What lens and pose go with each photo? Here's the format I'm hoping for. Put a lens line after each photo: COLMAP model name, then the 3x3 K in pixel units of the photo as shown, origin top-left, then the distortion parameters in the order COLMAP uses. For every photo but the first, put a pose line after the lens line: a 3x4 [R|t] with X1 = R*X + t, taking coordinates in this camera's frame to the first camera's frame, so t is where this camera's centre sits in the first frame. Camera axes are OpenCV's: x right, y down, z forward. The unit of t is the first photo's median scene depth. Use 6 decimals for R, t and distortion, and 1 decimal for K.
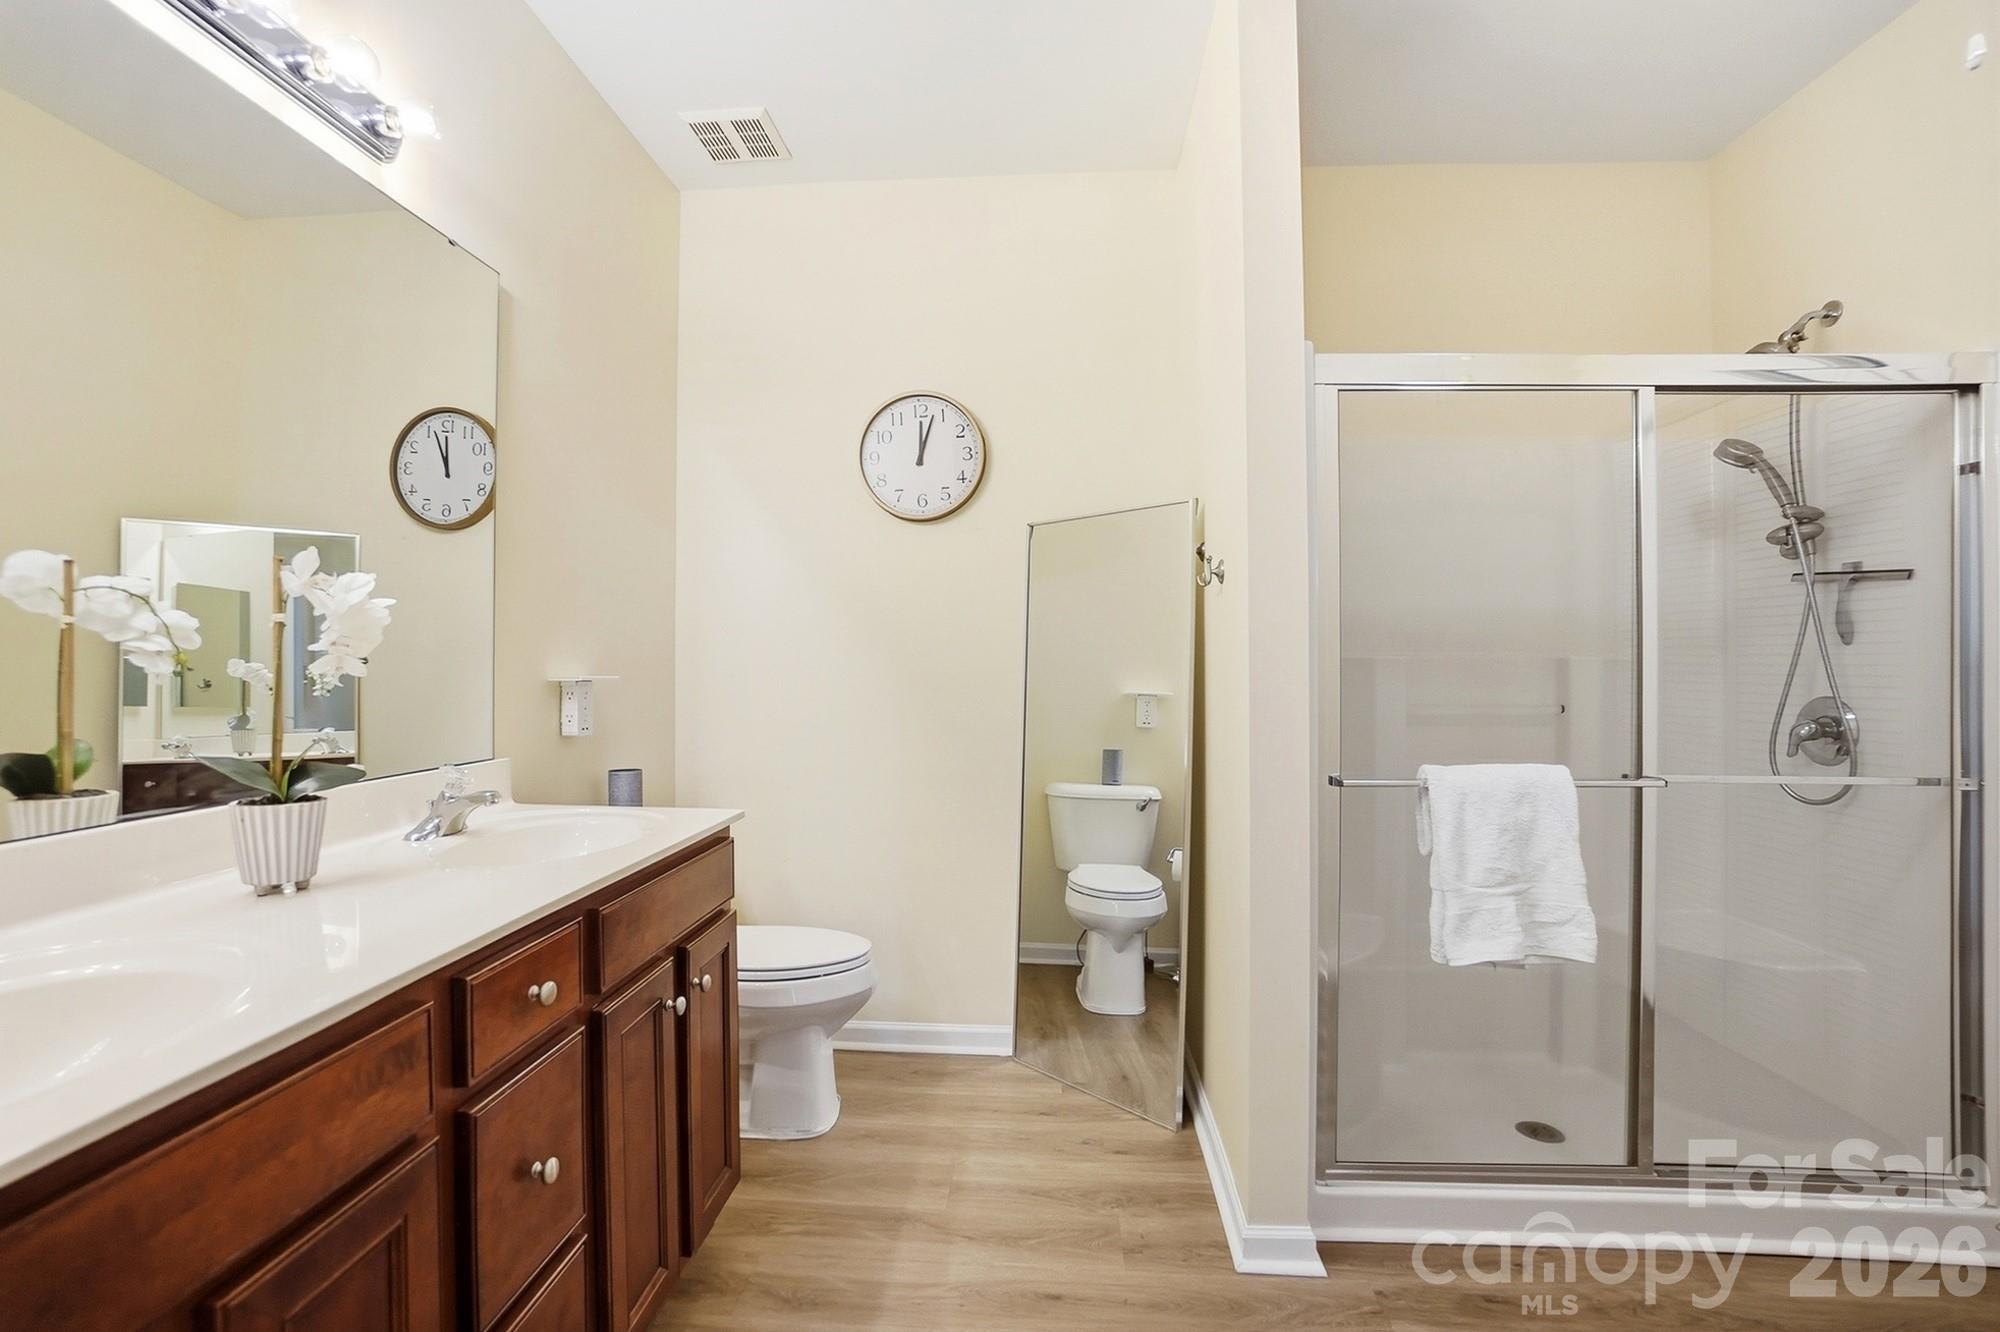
lens RADIAL K [[904.6, 0, 979.5], [0, 904.6, 649.1], [0, 0, 1]] dist [-0.065657, 0.024493]
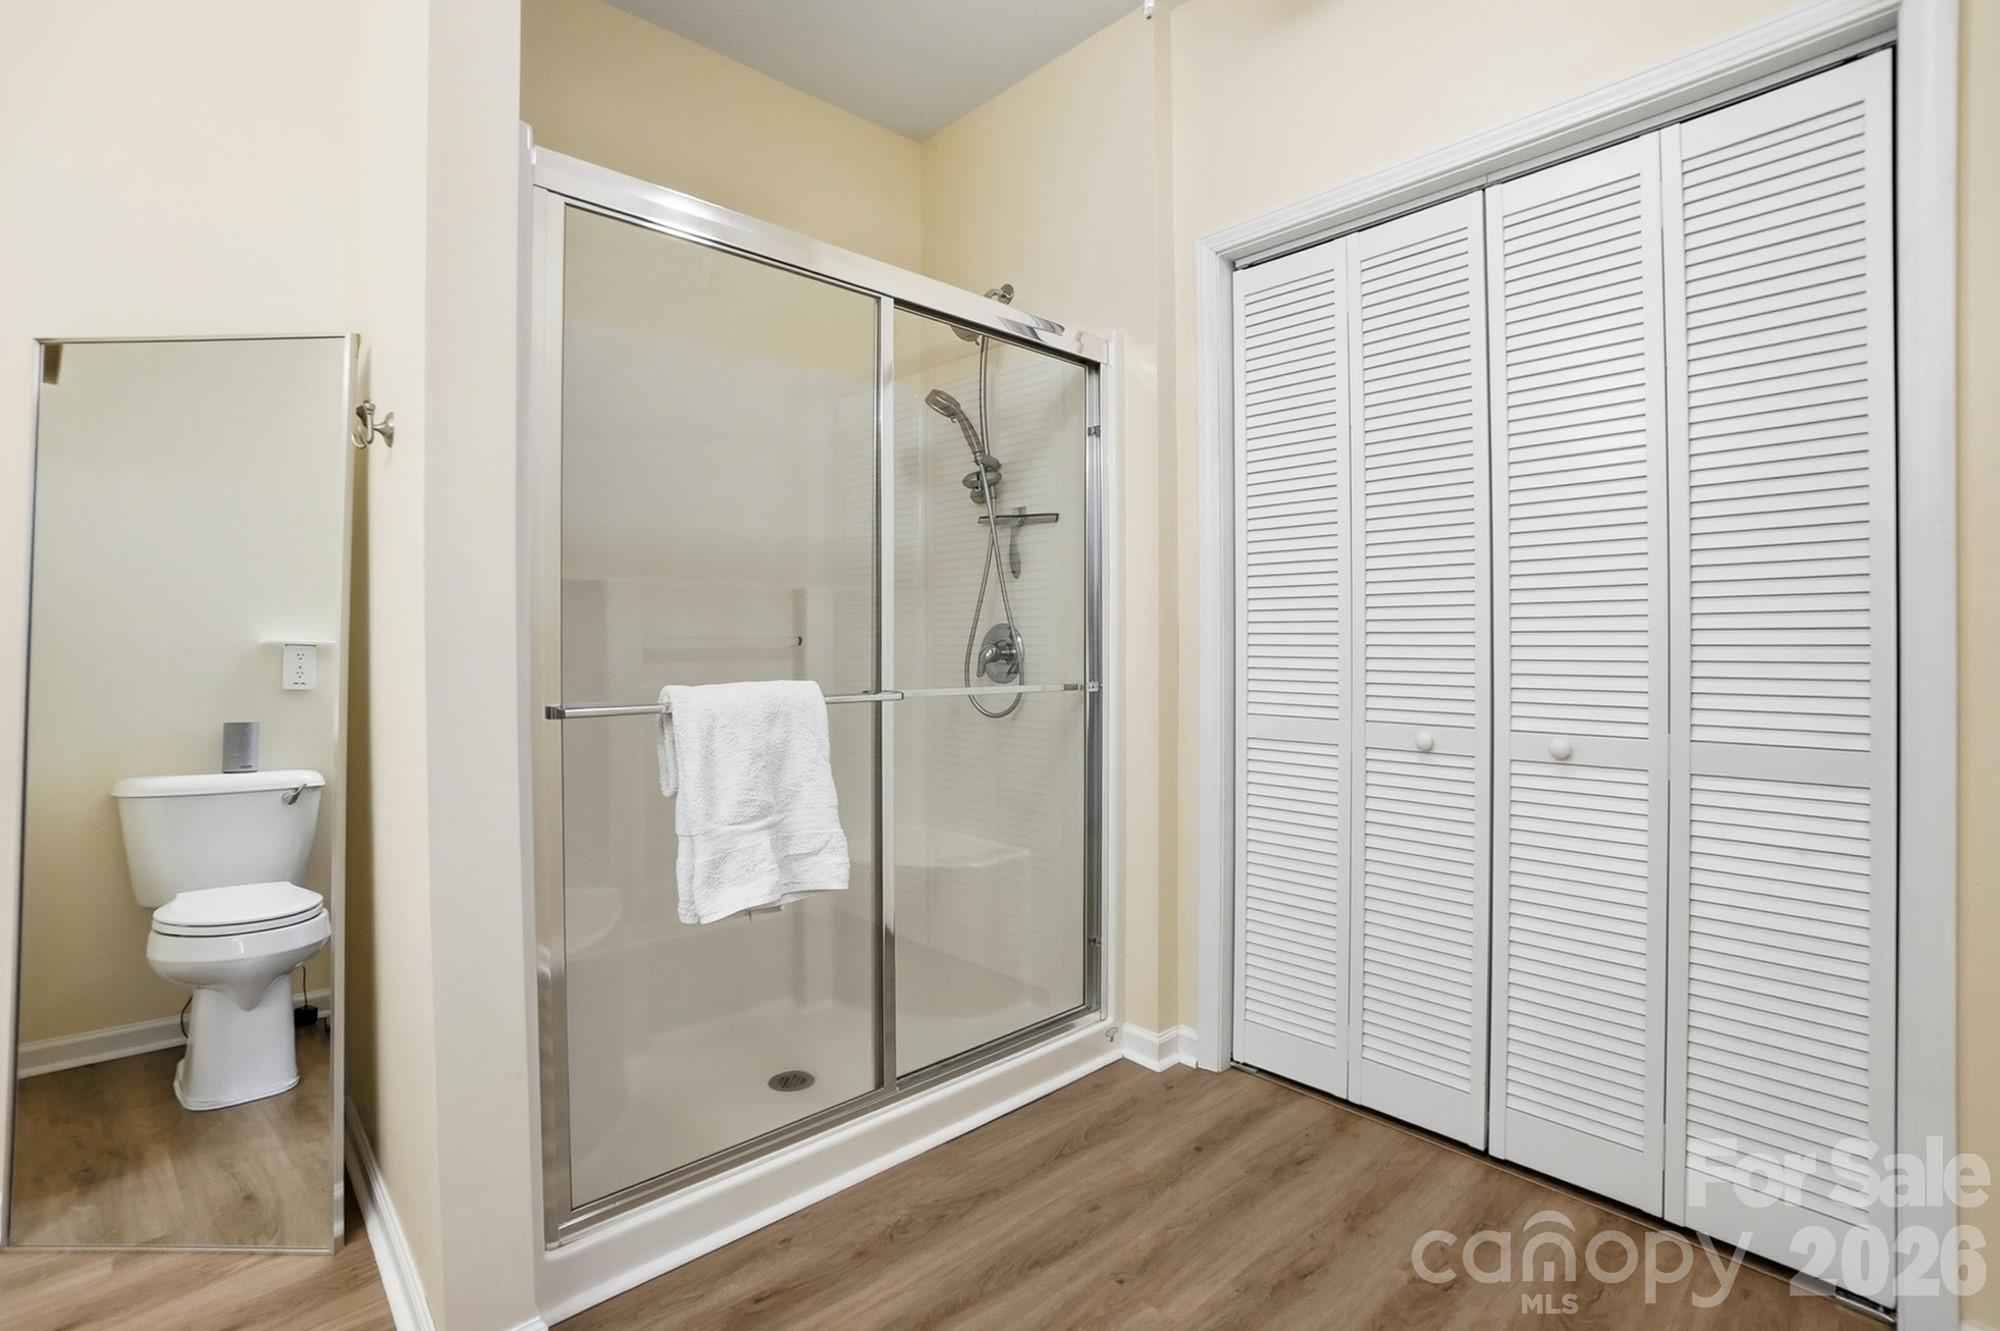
lens RADIAL K [[904.6, 0, 979.5], [0, 904.6, 648.6], [0, 0, 1]] dist [-0.065657, 0.024493]
pose [[0.690075, -0.004969, 0.723721, 0.089052], [-0.003761, 0.999938, 0.010452, 0.074861], [-0.723729, -0.009934, 0.690013, 0.196080]]
